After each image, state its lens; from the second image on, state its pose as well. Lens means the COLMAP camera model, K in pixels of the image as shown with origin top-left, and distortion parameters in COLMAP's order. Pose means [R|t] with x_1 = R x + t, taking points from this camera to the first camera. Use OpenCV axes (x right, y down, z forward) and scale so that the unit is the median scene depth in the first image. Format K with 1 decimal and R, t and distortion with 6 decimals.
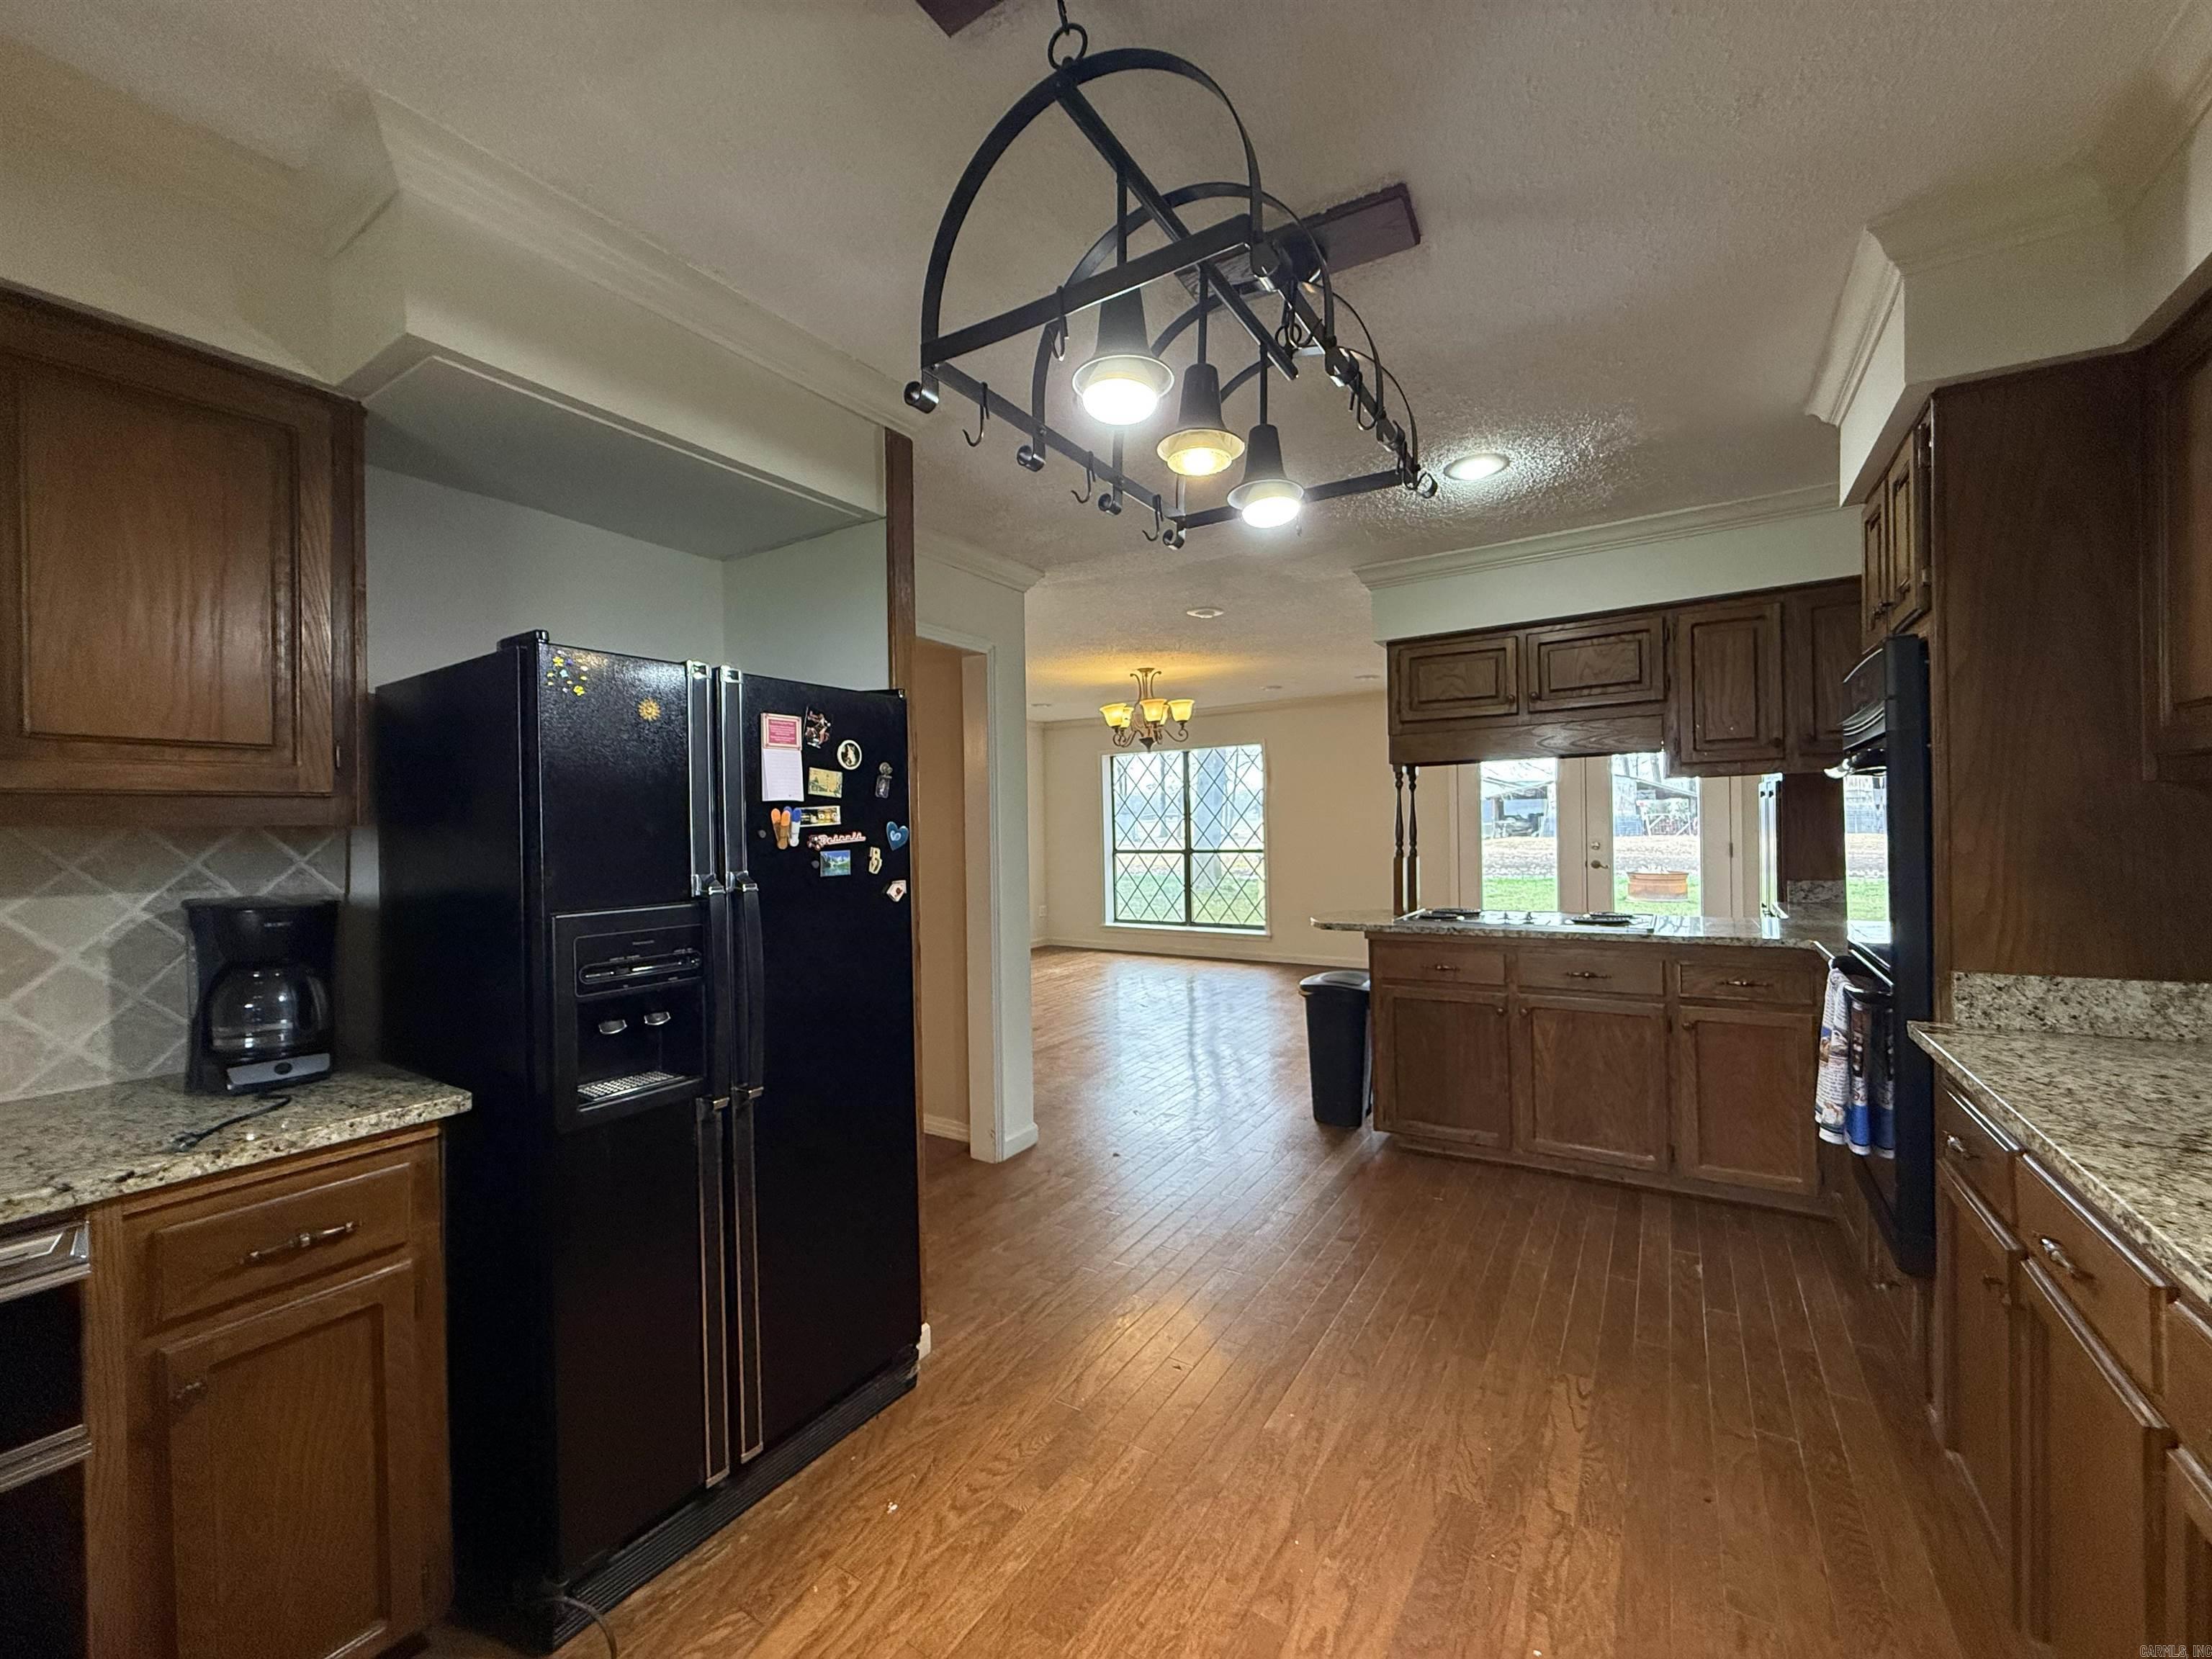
lens RADIAL K [[880.6, 0, 1106.0], [0, 880.6, 829.5], [0, 0, 1]] dist [0.001447, -0.000073]
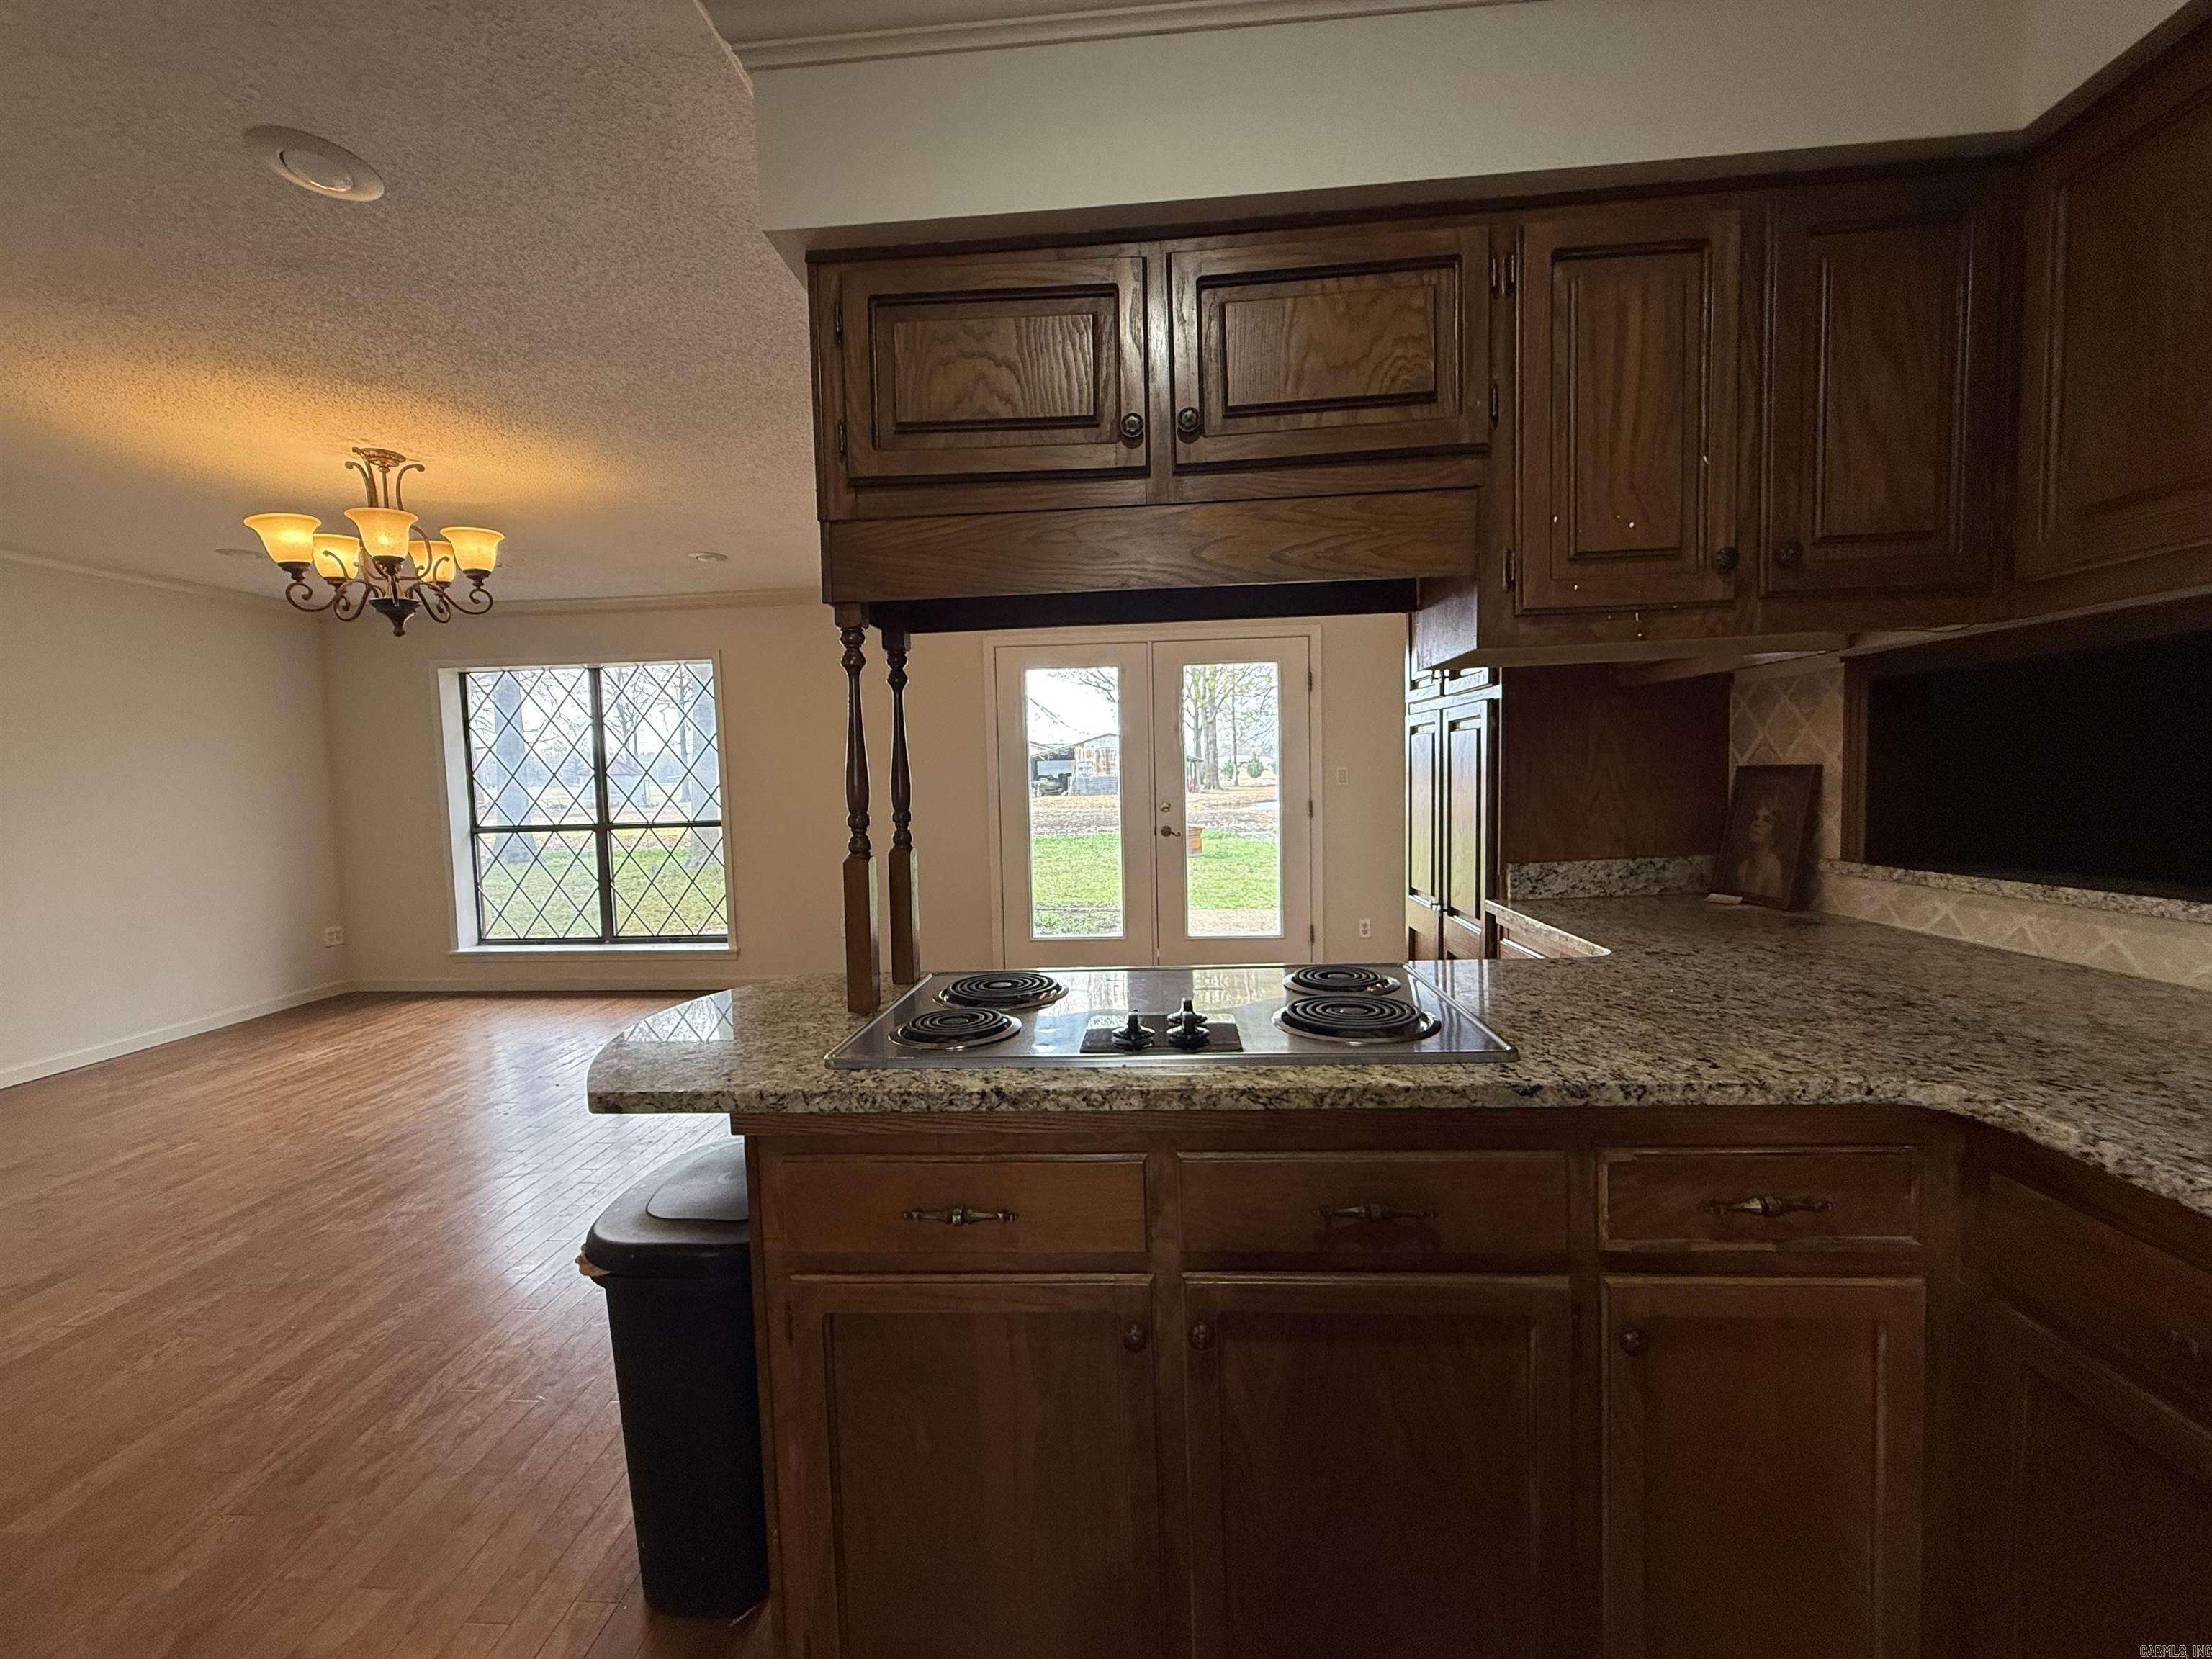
lens RADIAL K [[880.6, 0, 1106.0], [0, 880.6, 829.5], [0, 0, 1]] dist [0.001447, -0.000073]
pose [[0.876001, -0.031530, 0.481278, 0.120268], [0.010448, 0.998867, 0.046422, 0.001556], [-0.482196, -0.035638, 0.875338, 0.304936]]
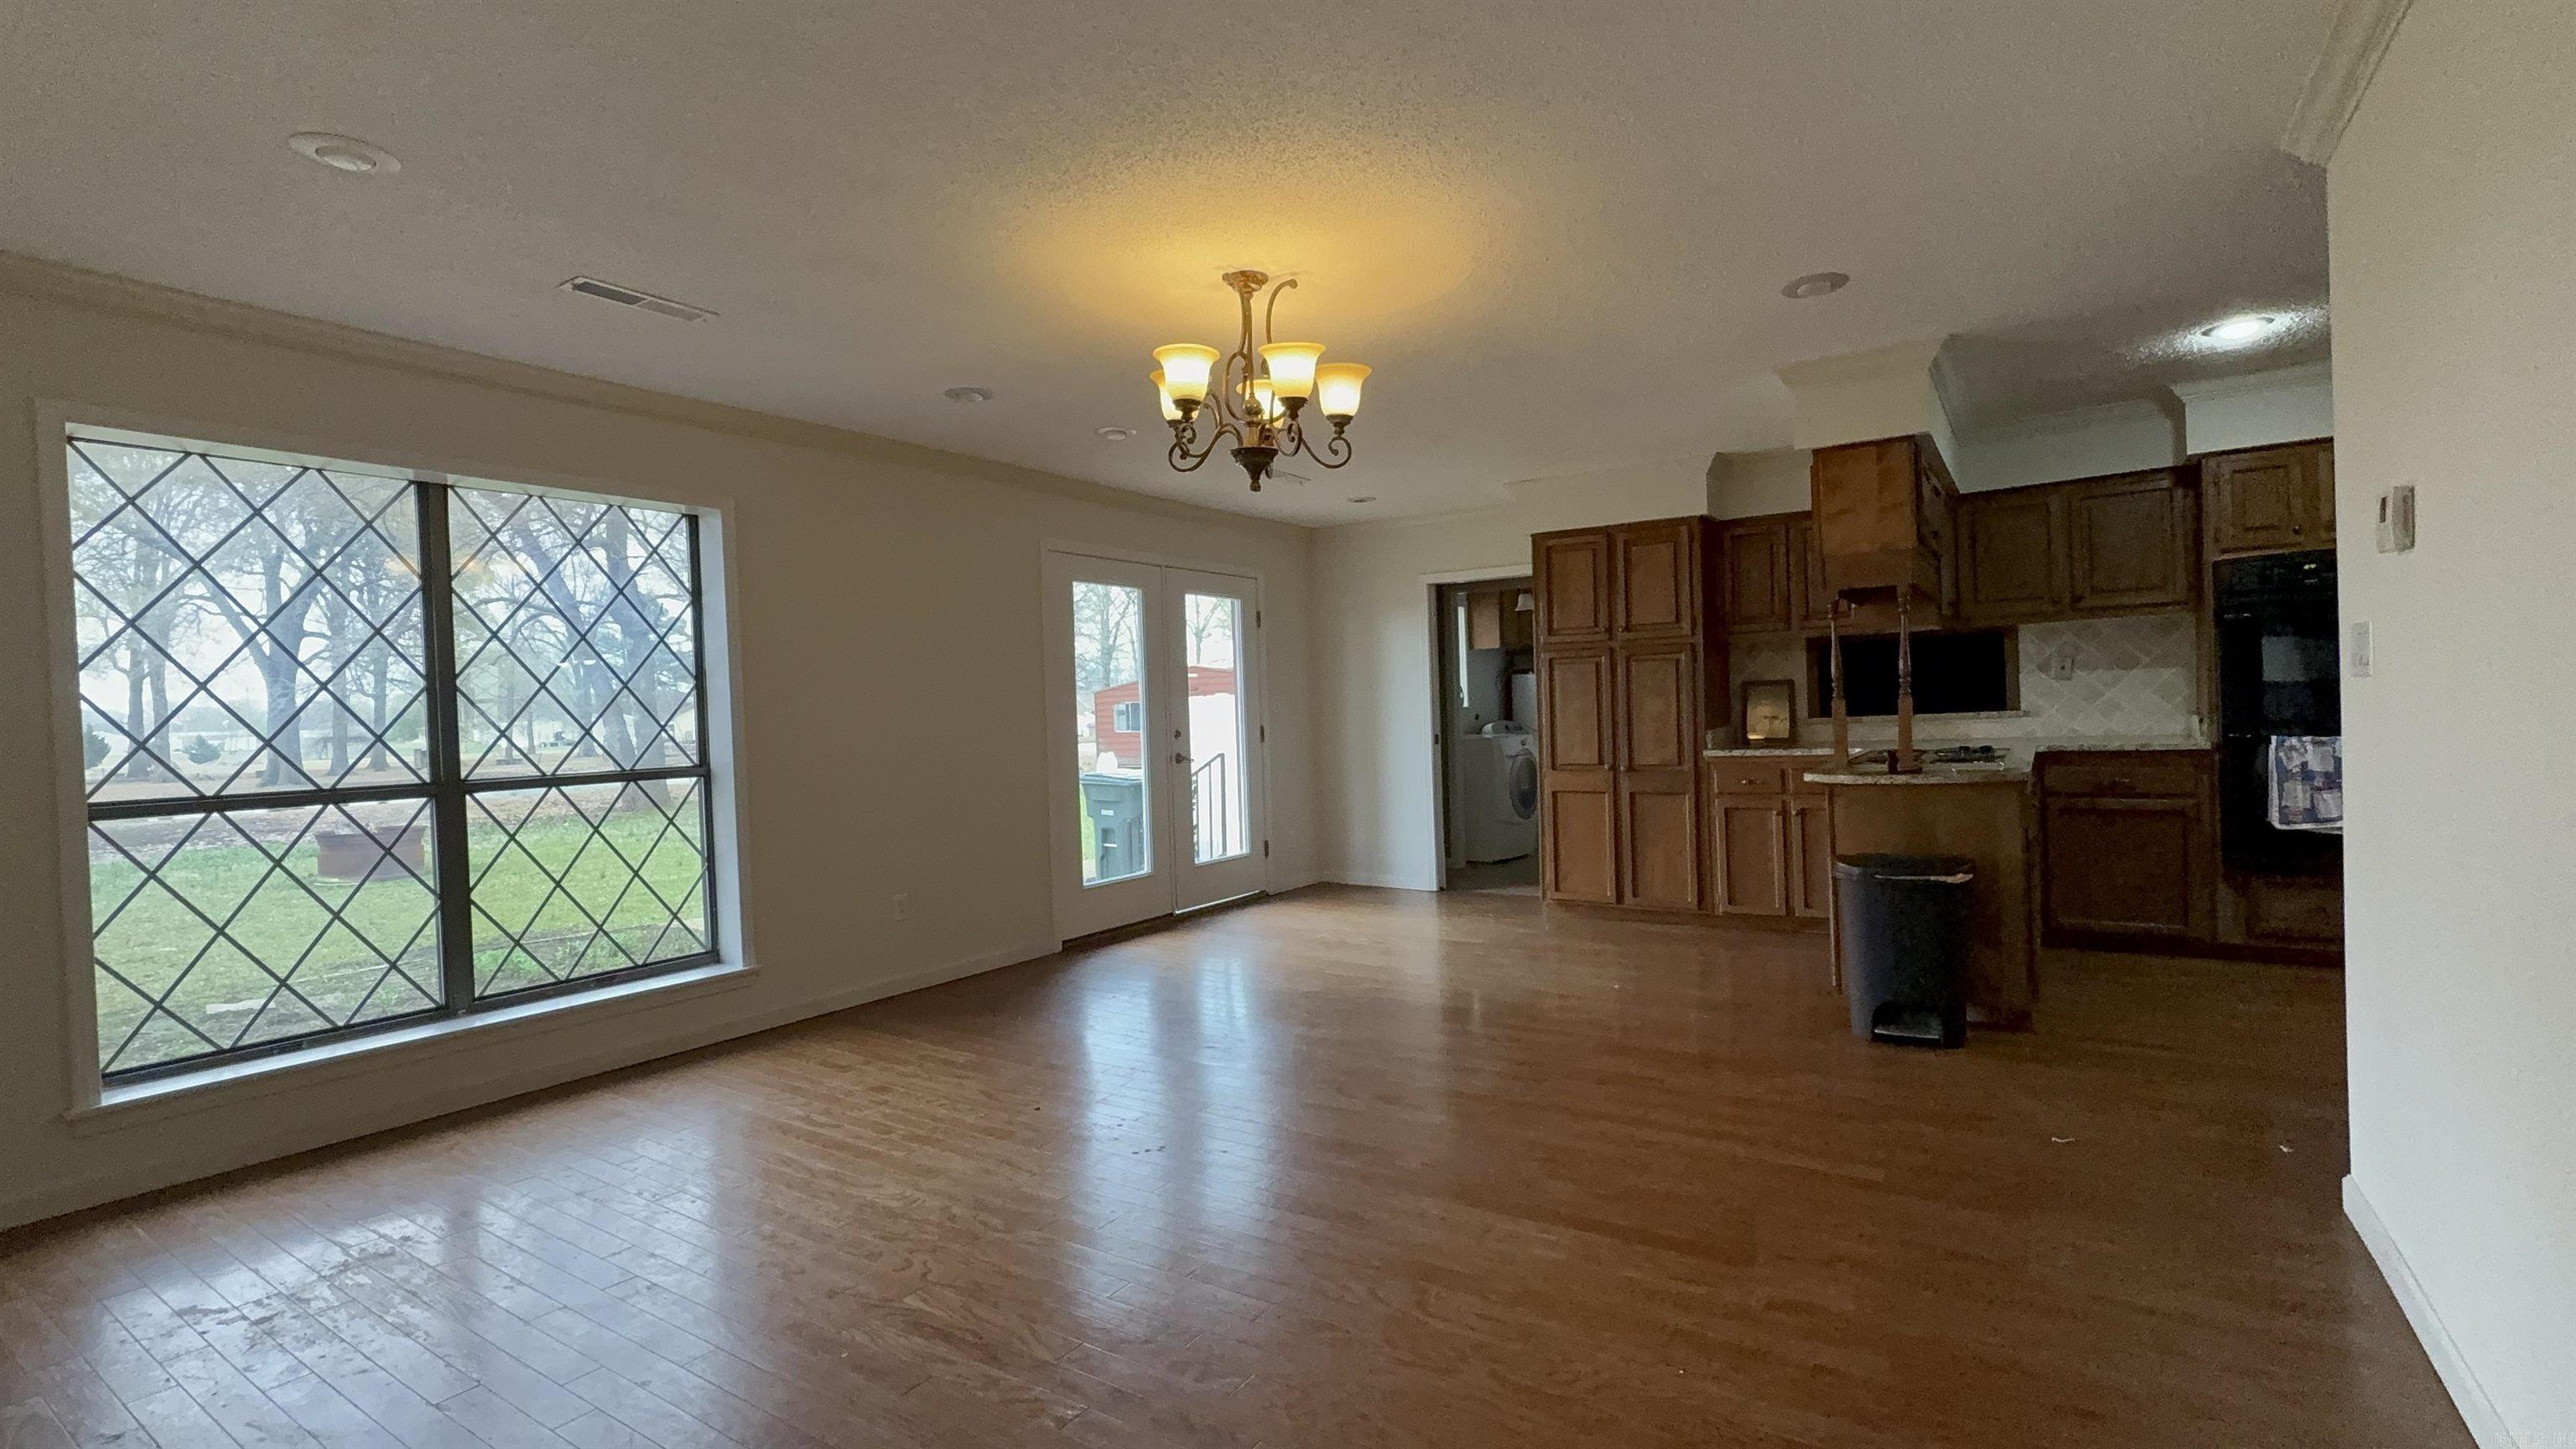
lens RADIAL K [[1153.4, 0, 1295.6], [0, 1153.4, 725.1], [0, 0, 1]] dist [0.000058, 0.000542]
pose [[0.011716, 0.006962, 0.999907, -0.383932], [0.038293, 0.999239, -0.007406, 0.019626], [-0.999198, 0.038376, 0.011441, 0.776120]]
